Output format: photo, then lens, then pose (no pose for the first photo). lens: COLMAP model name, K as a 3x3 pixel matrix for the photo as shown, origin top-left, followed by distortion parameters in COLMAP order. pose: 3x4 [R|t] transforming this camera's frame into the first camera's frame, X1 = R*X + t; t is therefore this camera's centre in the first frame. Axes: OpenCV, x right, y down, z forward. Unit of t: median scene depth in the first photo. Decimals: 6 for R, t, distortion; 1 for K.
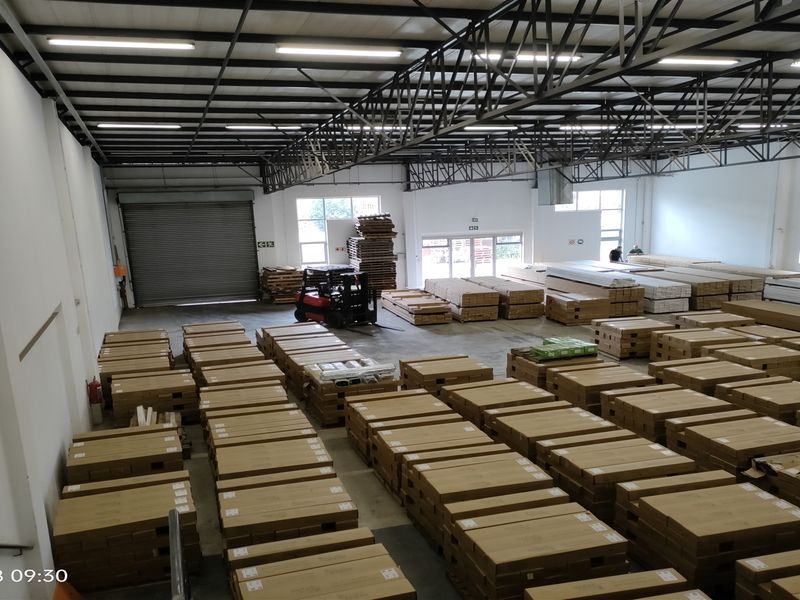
lens RADIAL K [[751.1, 0, 397.4], [0, 751.1, 325.8], [0, 0, 1]] dist [0.070156, -0.097980]
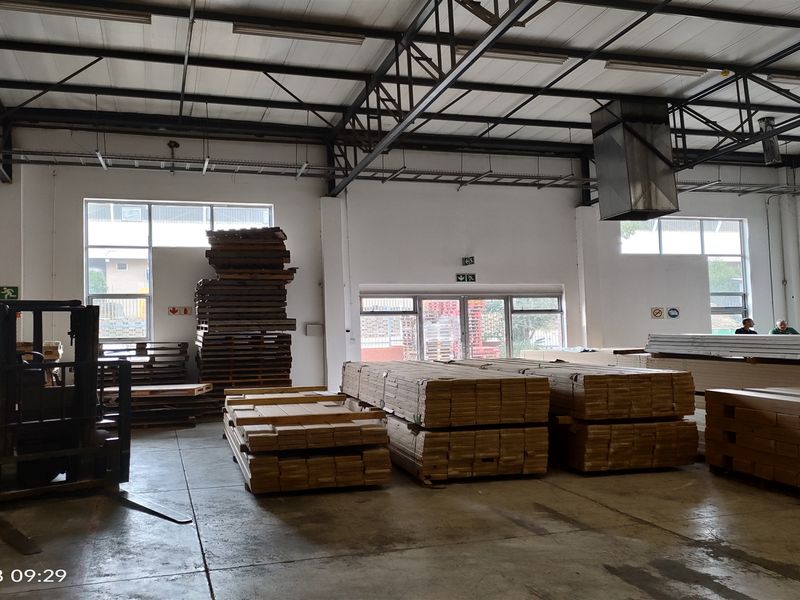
lens RADIAL K [[759.8, 0, 401.7], [0, 759.8, 288.6], [0, 0, 1]] dist [0.078355, -0.134624]
pose [[0.999916, 0.007451, 0.010586, 0.056256], [-0.004827, 0.973379, -0.229151, -0.007844], [-0.012012, 0.229081, 0.973333, 0.538825]]
